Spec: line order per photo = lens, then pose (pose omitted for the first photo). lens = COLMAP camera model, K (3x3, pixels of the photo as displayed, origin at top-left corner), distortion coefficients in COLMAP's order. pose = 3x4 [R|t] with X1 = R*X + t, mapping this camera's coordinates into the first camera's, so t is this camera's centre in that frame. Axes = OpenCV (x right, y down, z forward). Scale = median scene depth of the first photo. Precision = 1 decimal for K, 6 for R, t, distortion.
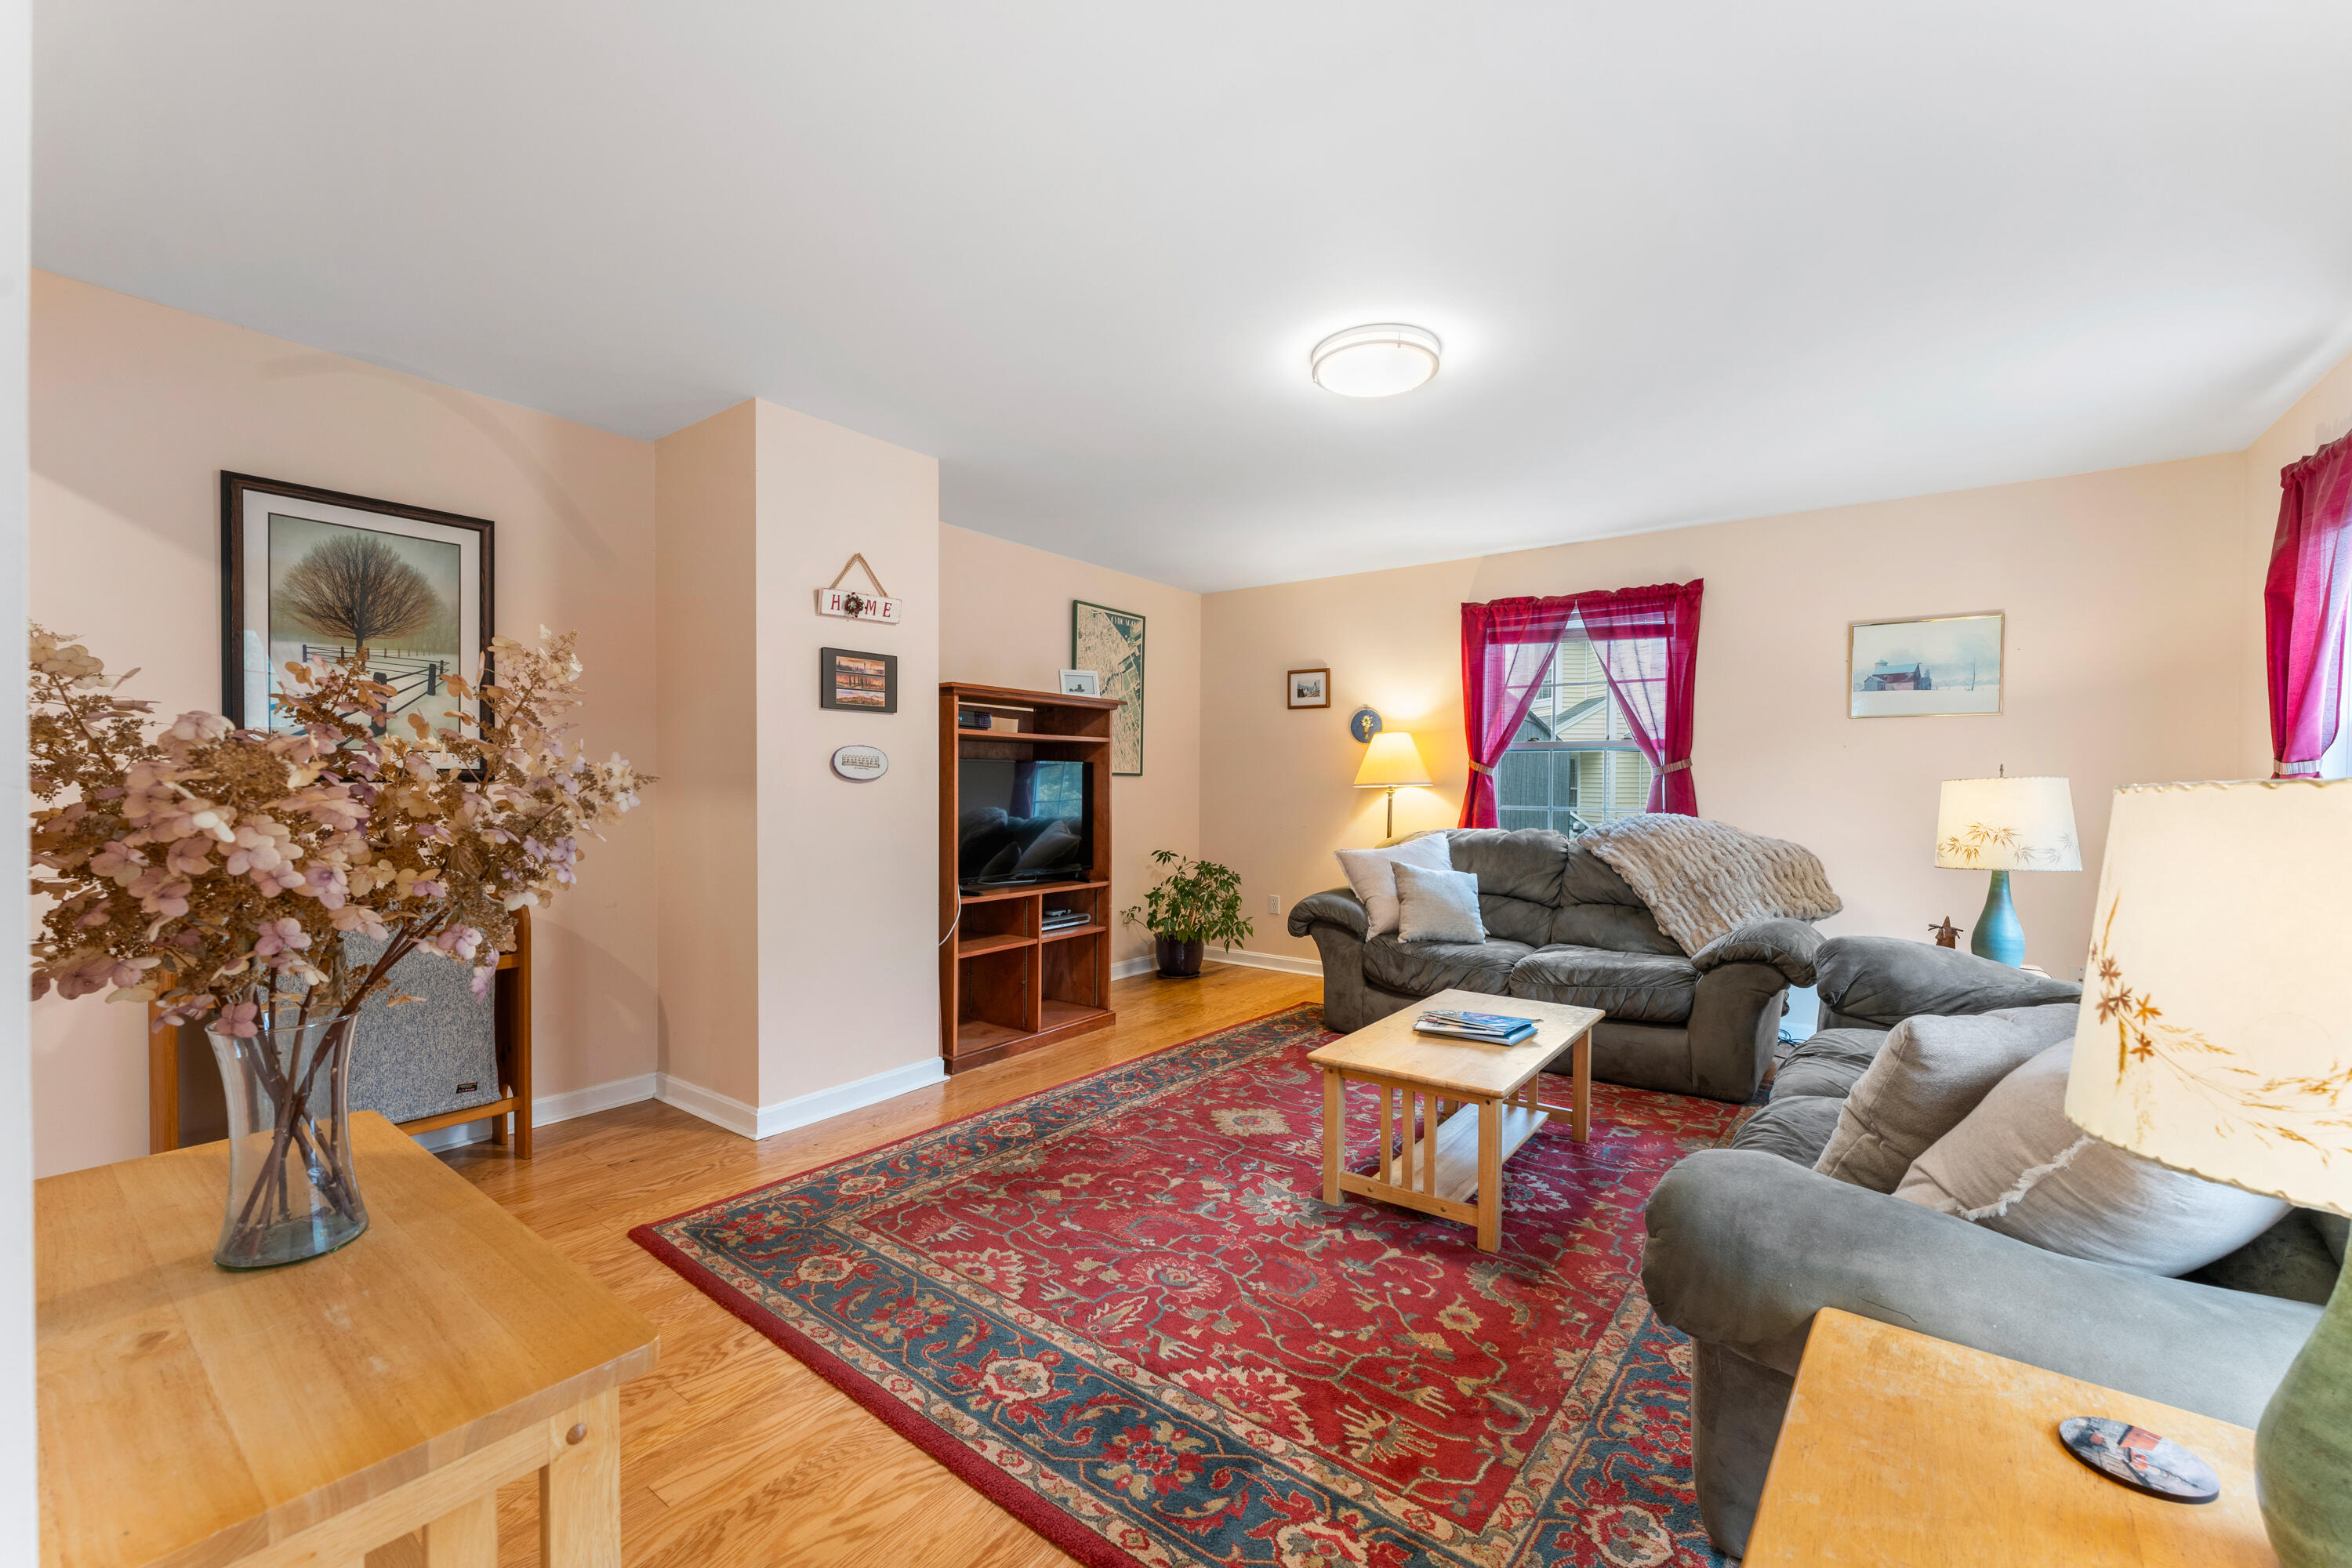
lens RADIAL K [[991.4, 0, 1158.7], [0, 991.4, 797.2], [0, 0, 1]] dist [0.000407, 0.000011]
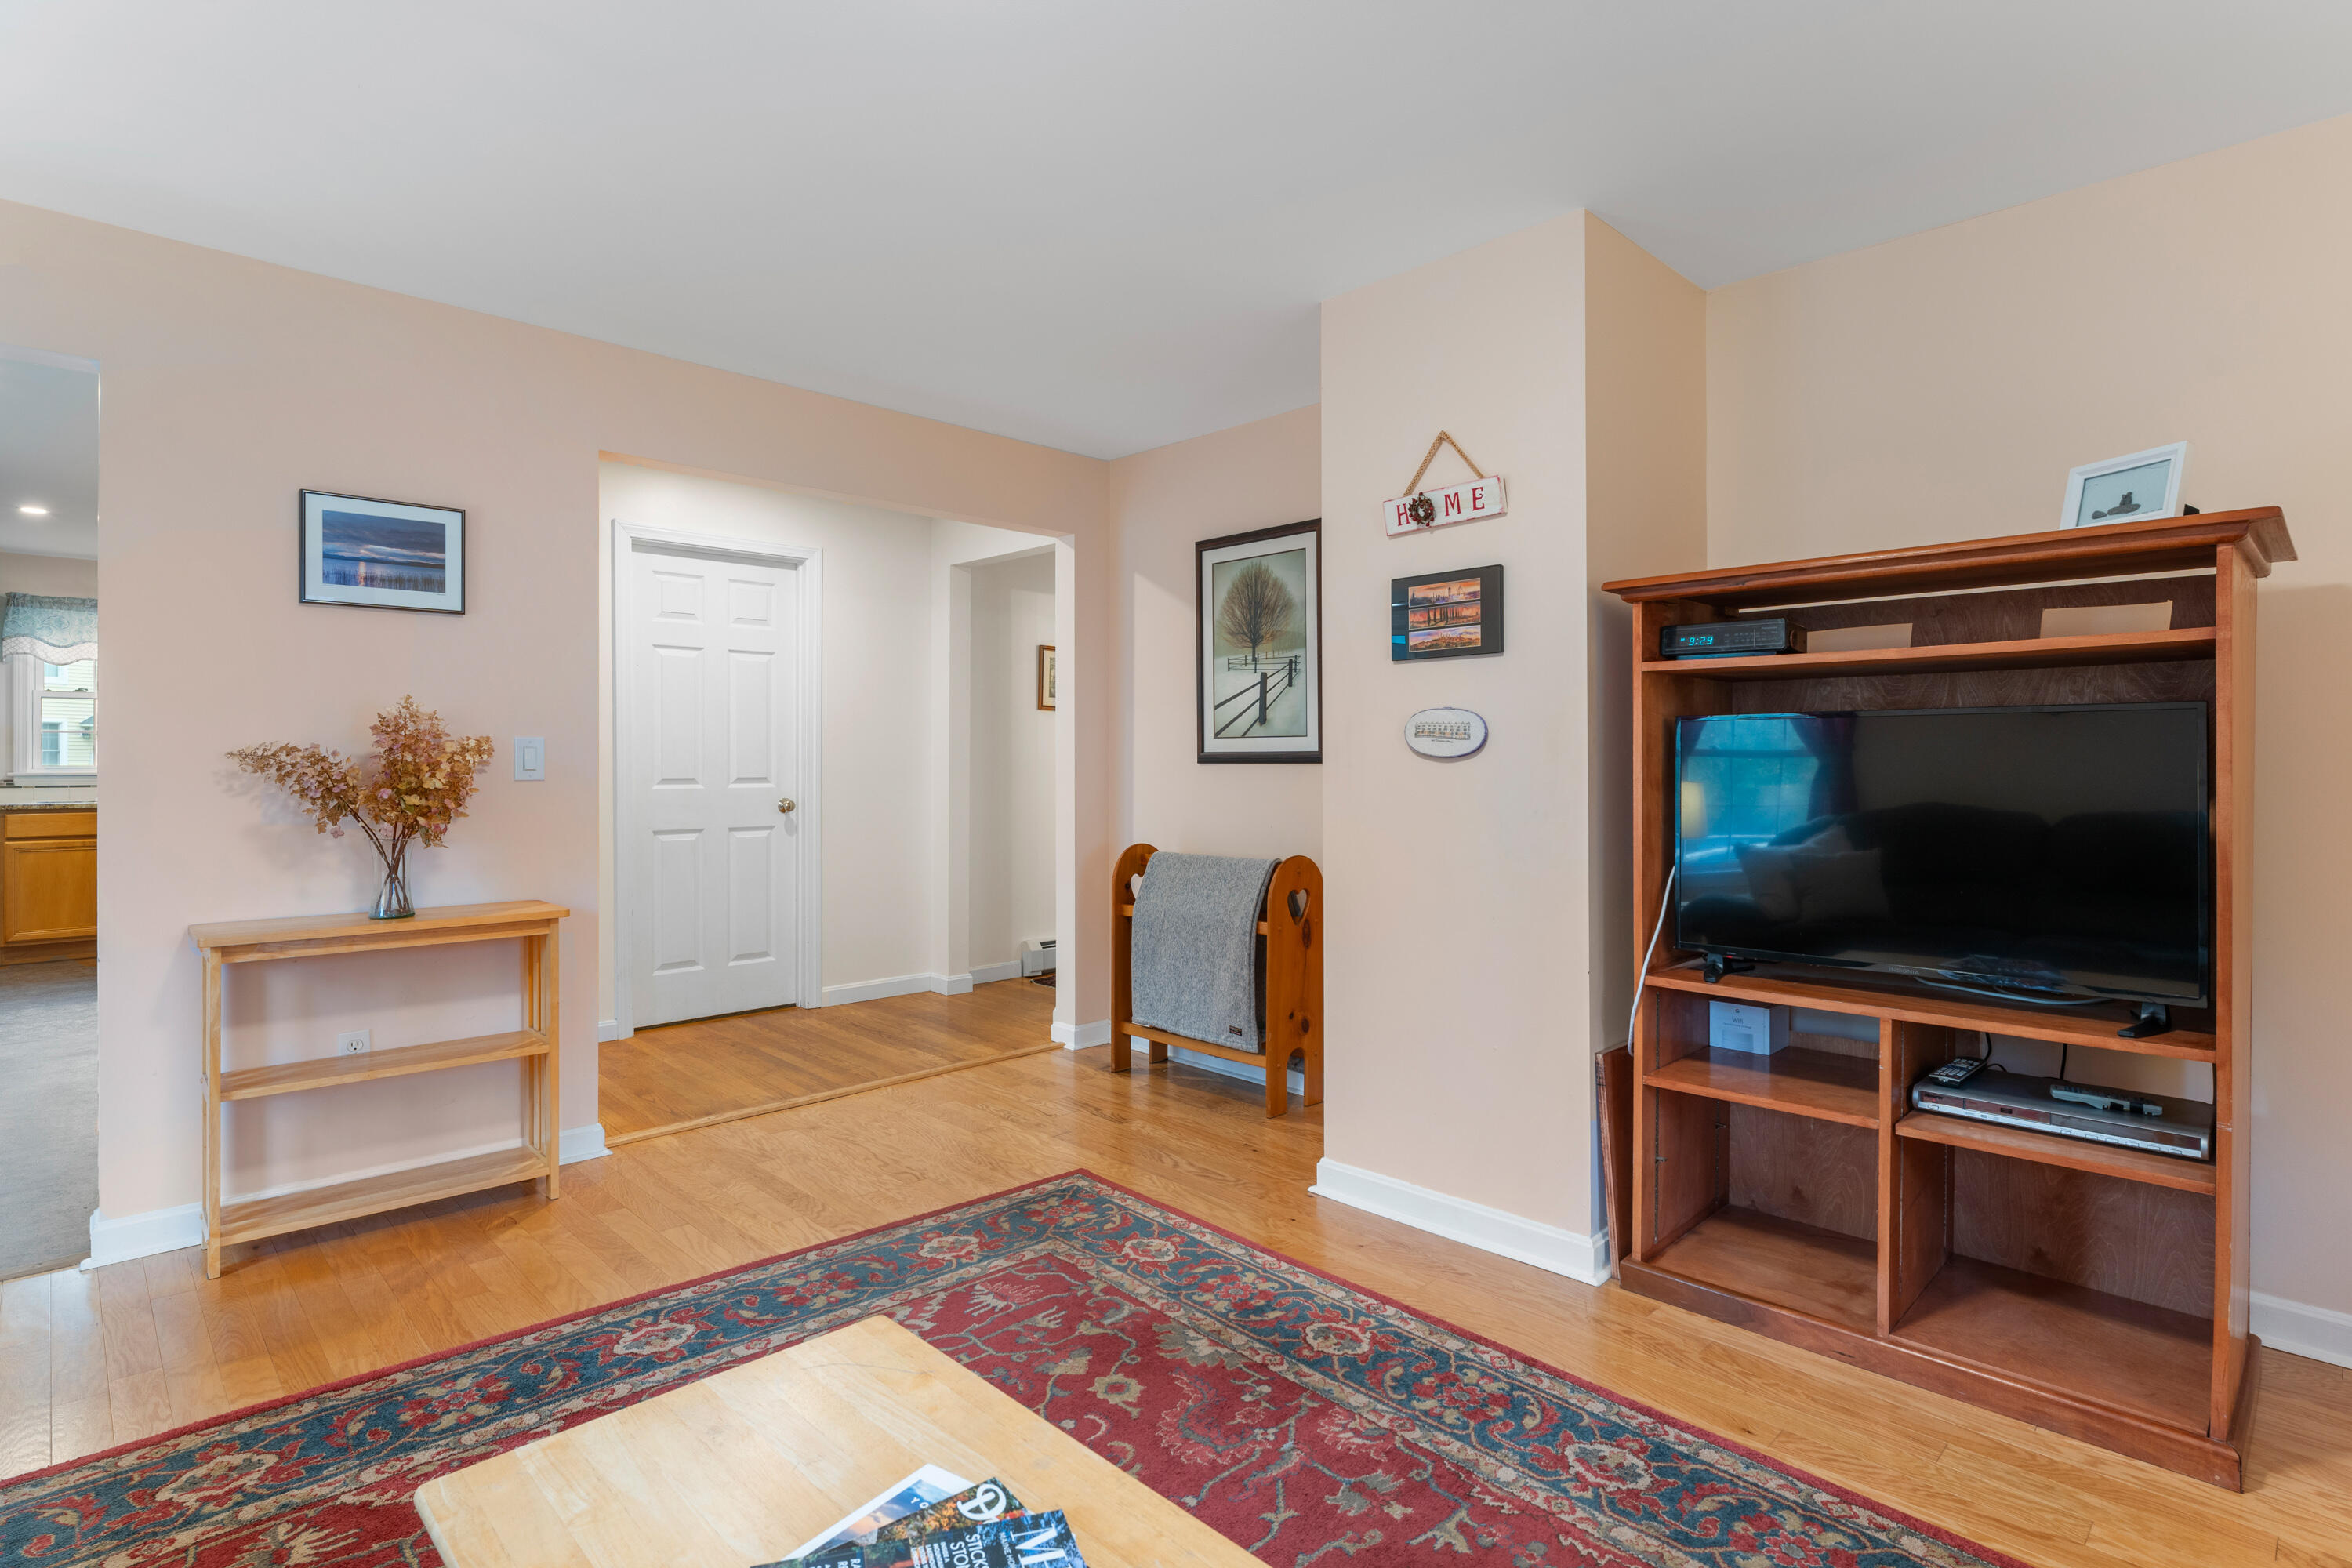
lens RADIAL K [[1165.3, 0, 1161.6], [0, 1165.3, 771.3], [0, 0, 1]] dist [0.000785, 0.001281]
pose [[-0.168106, 0.002579, -0.985766, 0.609842], [-0.015279, 0.999870, 0.005221, -0.011080], [0.985651, 0.015939, -0.168045, 1.085996]]
